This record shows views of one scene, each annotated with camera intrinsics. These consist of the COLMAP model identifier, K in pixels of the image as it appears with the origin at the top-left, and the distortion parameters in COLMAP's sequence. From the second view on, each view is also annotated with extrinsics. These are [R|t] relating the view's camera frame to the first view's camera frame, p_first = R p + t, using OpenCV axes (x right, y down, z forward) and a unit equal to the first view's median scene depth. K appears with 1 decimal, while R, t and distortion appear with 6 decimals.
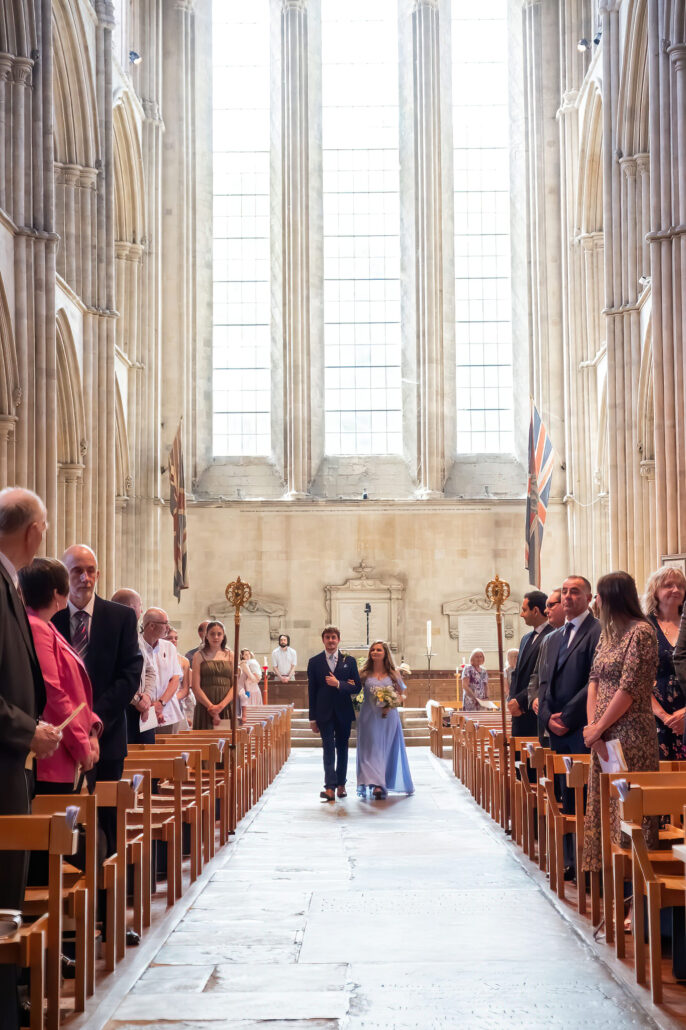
lens RADIAL K [[1858.0, 0, 350.2], [0, 1858.0, 507.8], [0, 0, 1]] dist [0.106412, 0.000000]
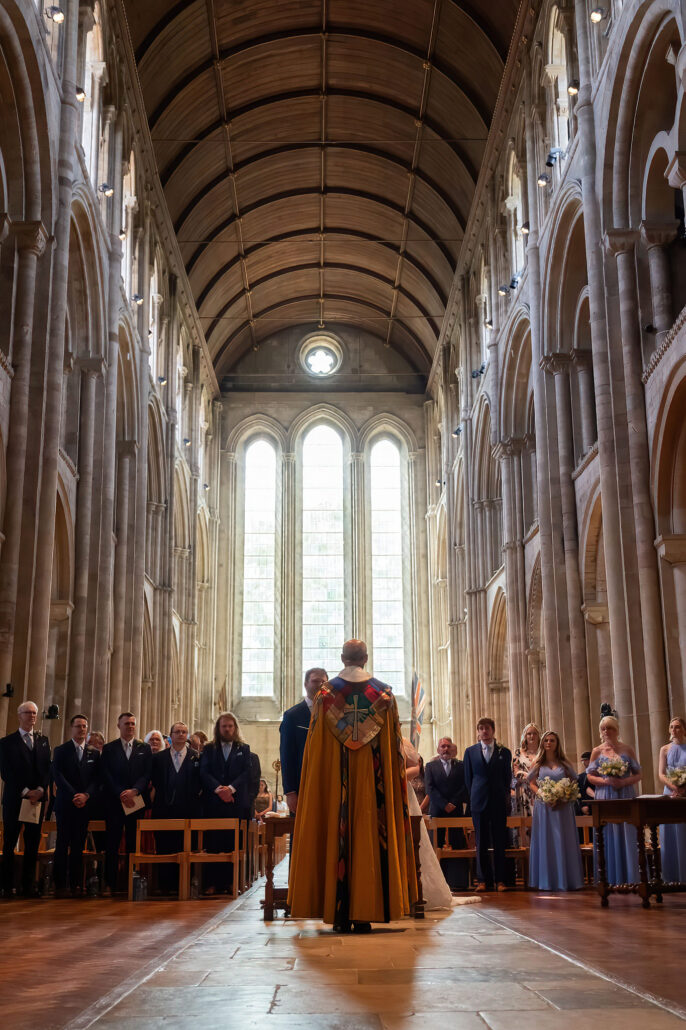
lens RADIAL K [[1626.0, 0, 349.0], [0, 1626.0, 444.4], [0, 0, 1]] dist [-0.008114, 0.000000]
pose [[0.999500, 0.010009, 0.029995, -0.018479], [-0.004906, 0.986178, -0.165619, -0.007699], [-0.031238, 0.165389, 0.985734, -0.645610]]
